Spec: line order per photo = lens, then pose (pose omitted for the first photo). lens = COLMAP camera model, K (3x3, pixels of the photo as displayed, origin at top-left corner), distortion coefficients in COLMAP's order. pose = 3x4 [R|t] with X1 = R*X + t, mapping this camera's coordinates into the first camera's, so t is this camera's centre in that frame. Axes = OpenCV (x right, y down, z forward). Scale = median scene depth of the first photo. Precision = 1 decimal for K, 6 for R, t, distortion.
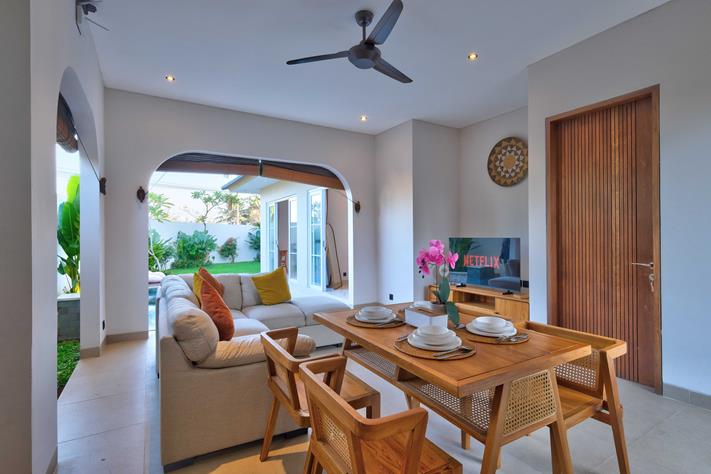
lens RADIAL K [[347.6, 0, 355.5], [0, 347.6, 237.0], [0, 0, 1]] dist [0.006286, 0.000006]
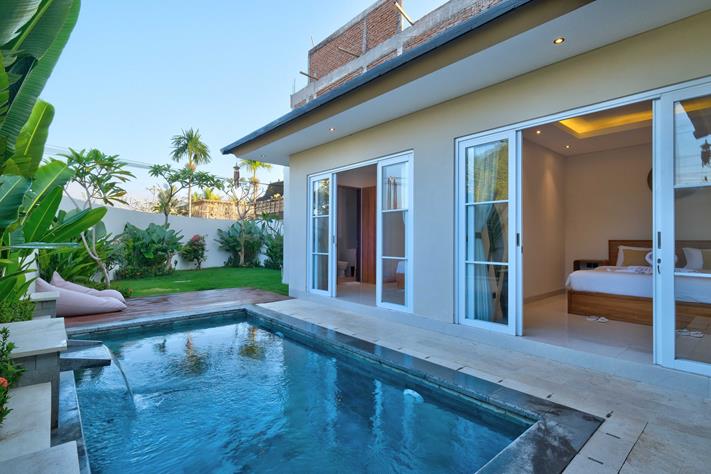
lens RADIAL K [[347.6, 0, 355.5], [0, 347.6, 237.0], [0, 0, 1]] dist [0.006286, 0.000006]
pose [[0.984639, 0.010068, 0.174313, -0.192444], [-0.008902, 0.999932, -0.007471, 0.010601], [-0.174376, 0.005805, 0.984662, 0.264130]]
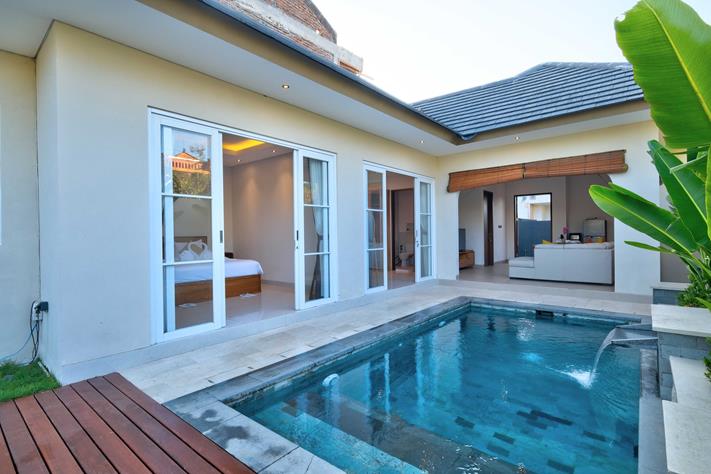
lens RADIAL K [[347.6, 0, 355.5], [0, 347.6, 237.0], [0, 0, 1]] dist [0.006286, 0.000006]
pose [[-0.339530, 0.005232, 0.940581, -0.507978], [0.014305, 0.999898, -0.000398, 0.013796], [-0.940487, 0.013320, -0.339570, 0.819960]]
